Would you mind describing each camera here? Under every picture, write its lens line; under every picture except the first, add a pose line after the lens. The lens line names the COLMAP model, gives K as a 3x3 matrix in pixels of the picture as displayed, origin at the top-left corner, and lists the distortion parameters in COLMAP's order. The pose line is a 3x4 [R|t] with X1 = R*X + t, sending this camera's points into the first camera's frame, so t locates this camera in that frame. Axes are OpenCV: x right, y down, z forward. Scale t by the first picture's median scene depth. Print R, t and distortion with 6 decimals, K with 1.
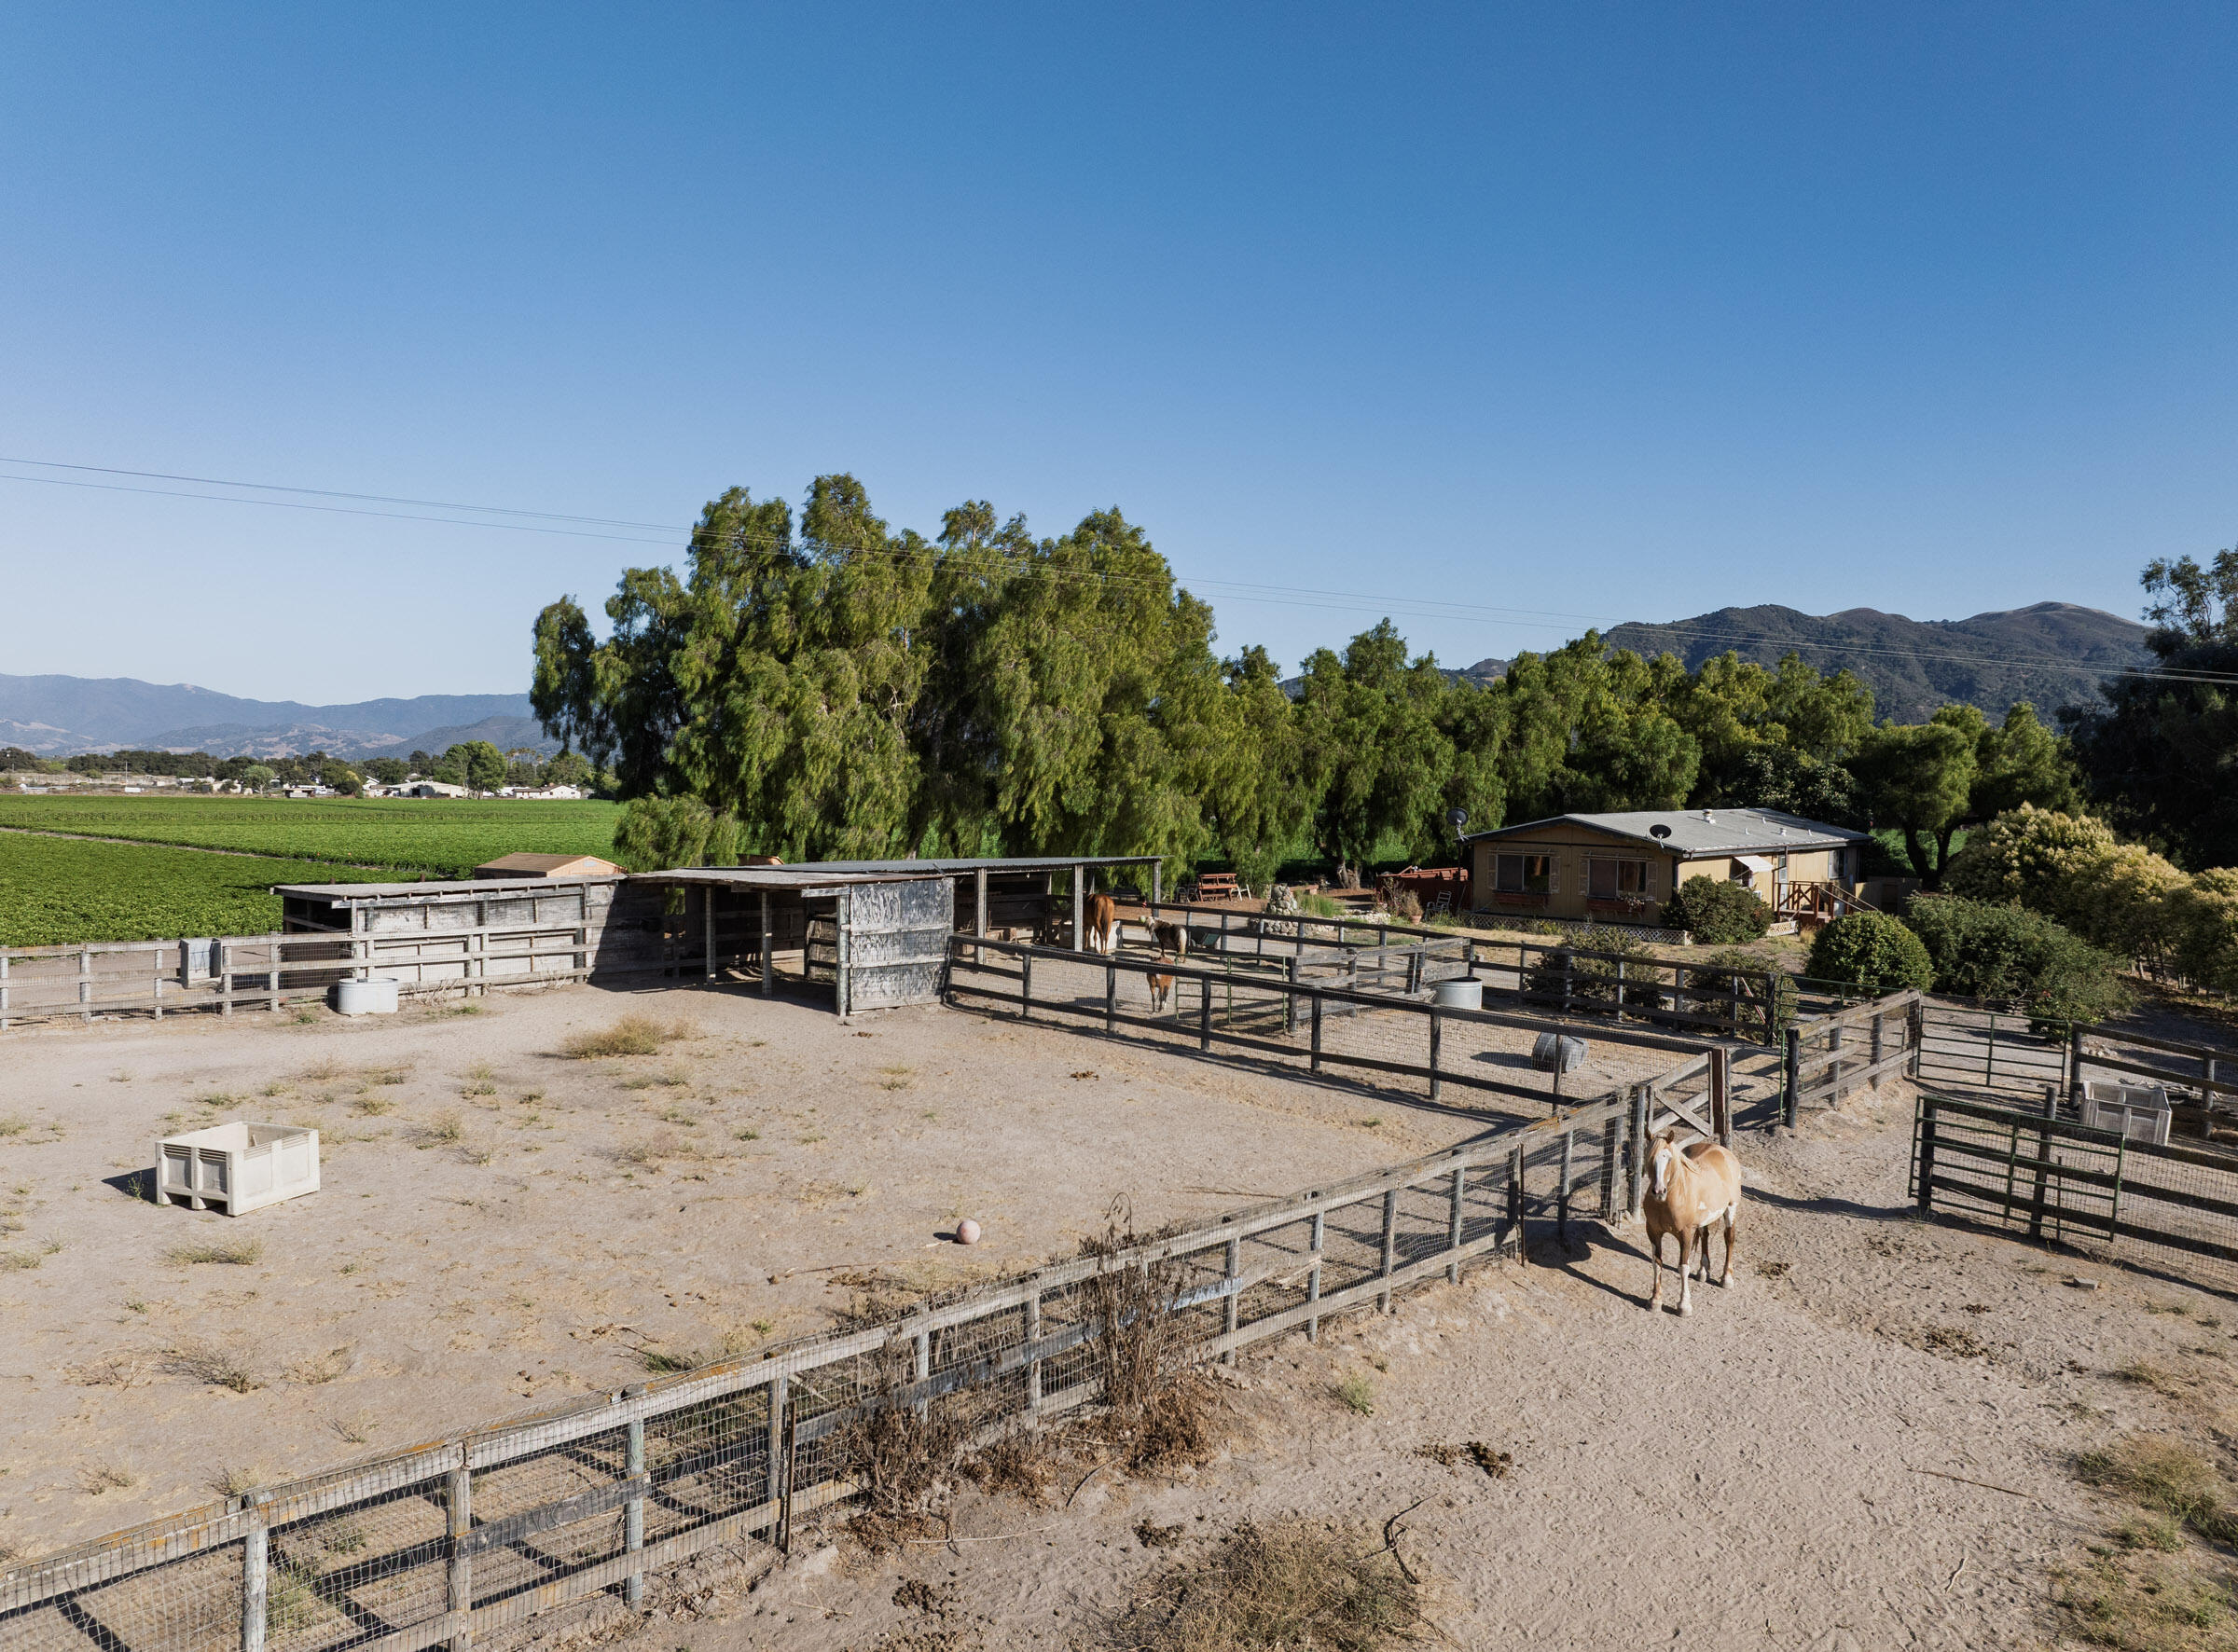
lens RADIAL K [[1667.6, 0, 1119.0], [0, 1667.6, 826.0], [0, 0, 1]] dist [-0.041560, -0.001977]
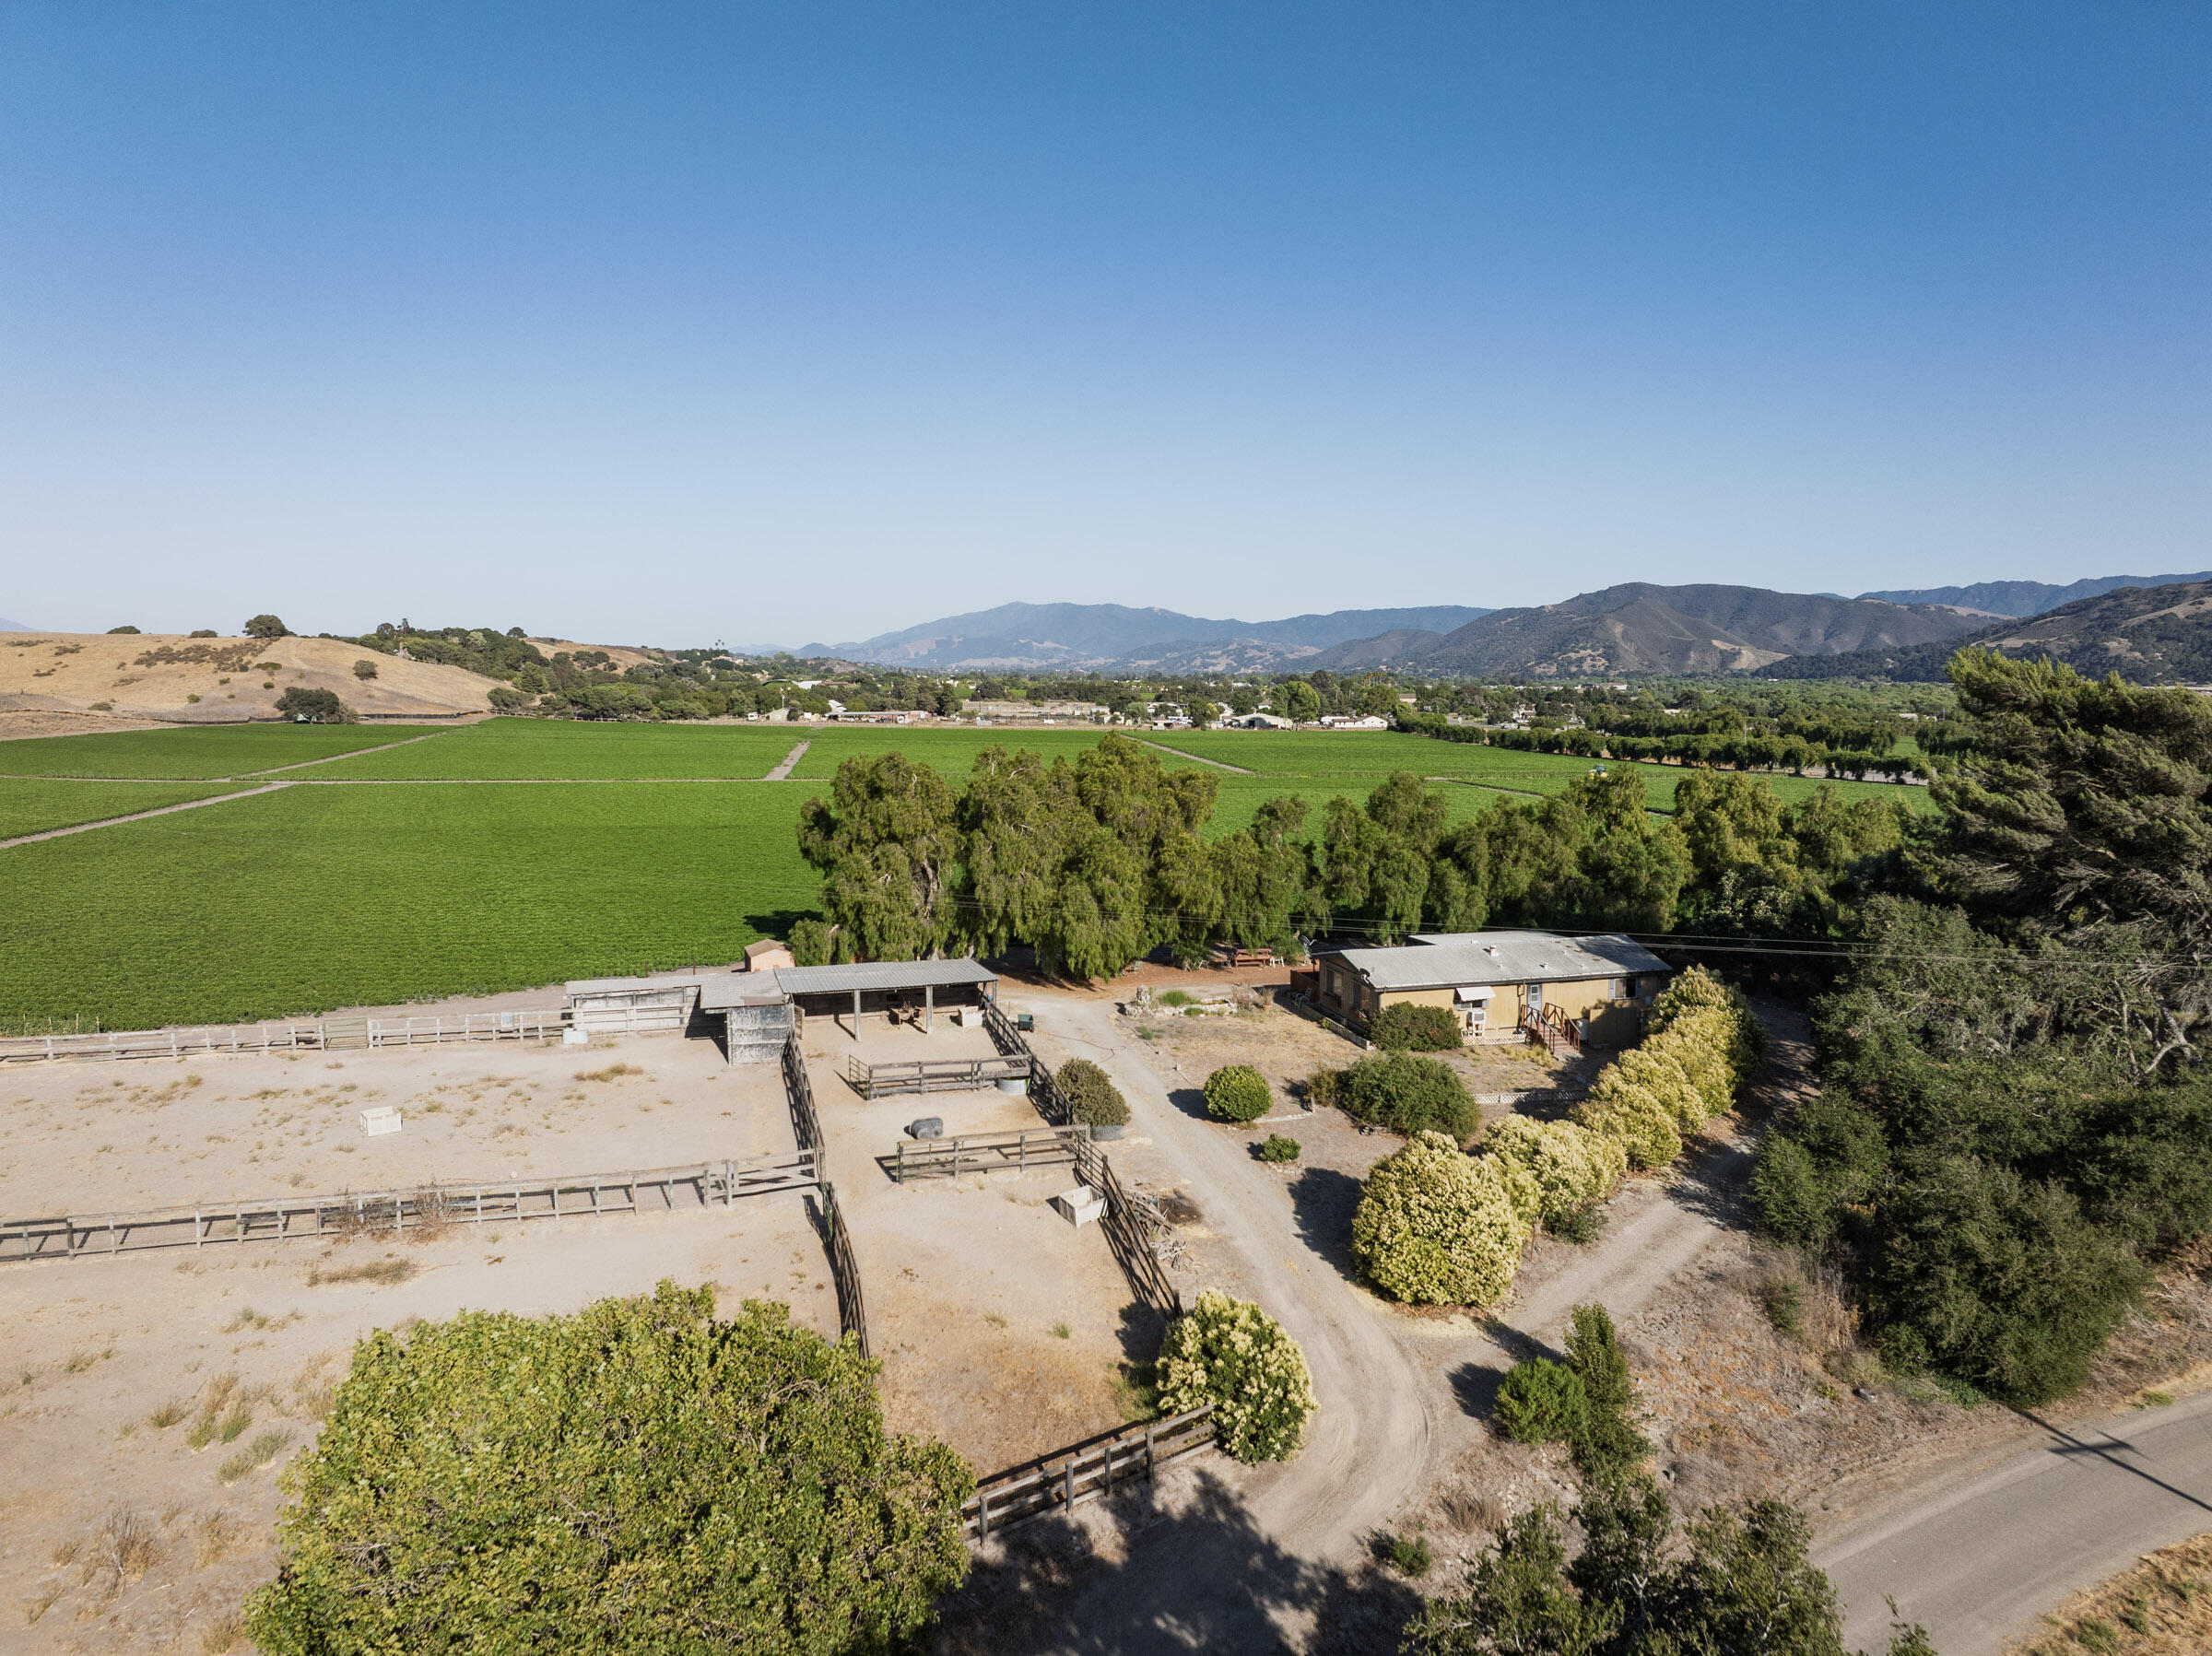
lens RADIAL K [[1548.7, 0, 1106.0], [0, 1548.7, 828.0], [0, 0, 1]] dist [-0.042316, 0.002420]
pose [[0.854208, 0.039369, -0.518439, 0.680344], [-0.005202, 0.997726, 0.067195, -0.177578], [0.519905, -0.054702, 0.852471, -0.252102]]
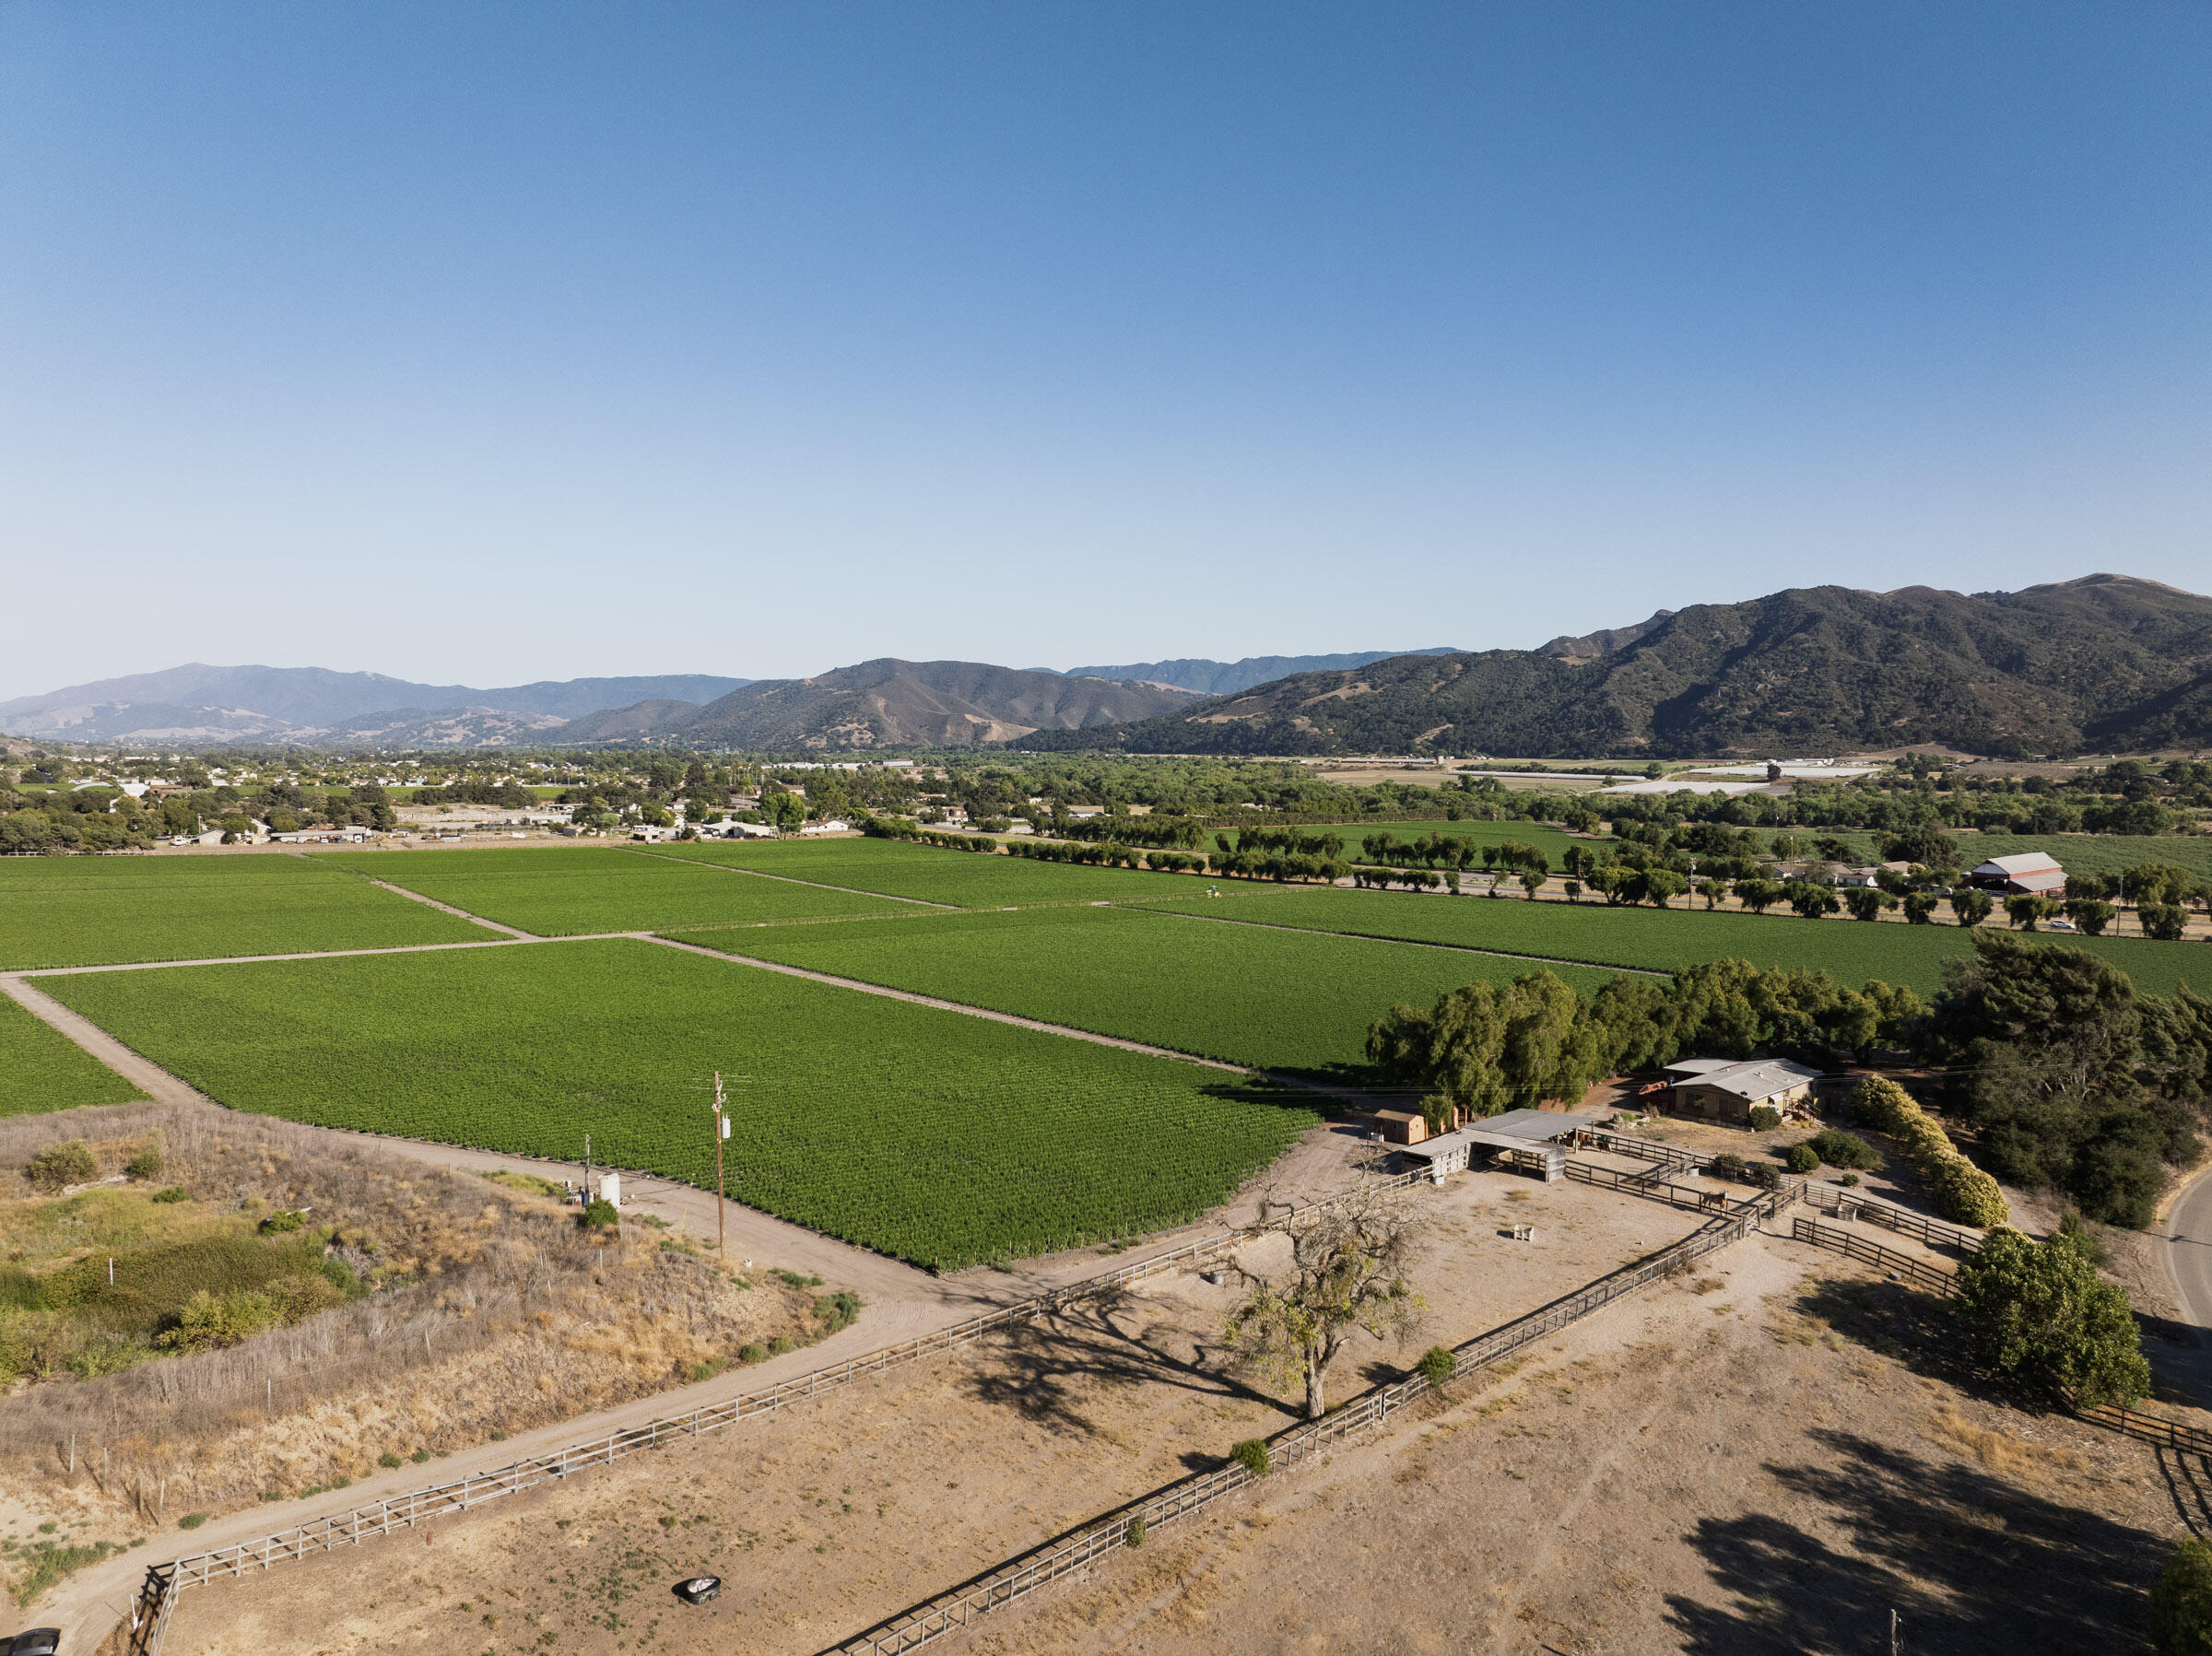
lens RADIAL K [[1548.7, 0, 1106.0], [0, 1548.7, 828.0], [0, 0, 1]] dist [-0.042316, 0.002420]
pose [[0.997644, -0.011576, -0.067613, -0.505516], [0.013337, 0.999582, 0.025657, -0.449762], [0.067288, -0.026499, 0.997382, -1.469158]]
